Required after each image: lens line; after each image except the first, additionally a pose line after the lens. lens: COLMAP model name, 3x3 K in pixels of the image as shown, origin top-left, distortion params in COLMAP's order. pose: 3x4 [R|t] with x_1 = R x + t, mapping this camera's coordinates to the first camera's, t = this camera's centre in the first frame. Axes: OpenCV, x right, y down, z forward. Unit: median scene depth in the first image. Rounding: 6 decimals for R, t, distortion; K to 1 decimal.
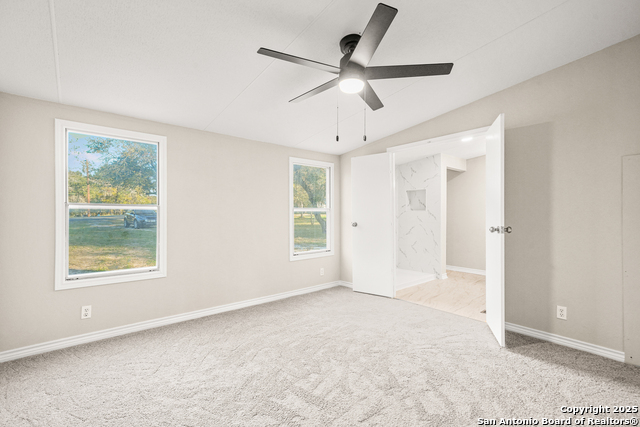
lens RADIAL K [[287.5, 0, 320.5], [0, 287.5, 213.5], [0, 0, 1]] dist [0.012915, -0.000213]
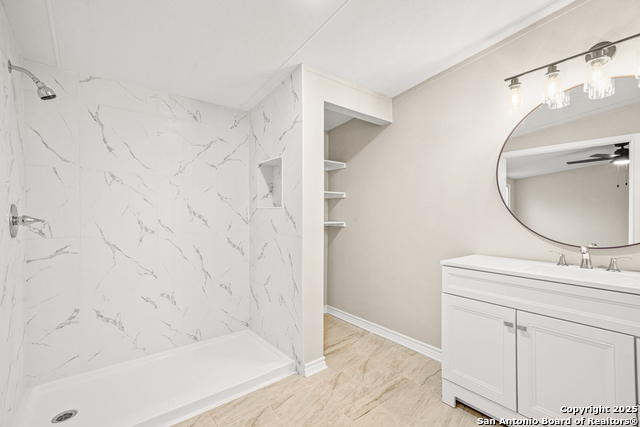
lens RADIAL K [[287.5, 0, 320.1], [0, 287.5, 213.7], [0, 0, 1]] dist [0.012915, -0.000213]
pose [[0.999308, -0.004416, -0.036924, 0.407875], [0.004439, 0.999990, 0.000532, 0.000160], [0.036921, -0.000696, 0.999318, 0.533438]]
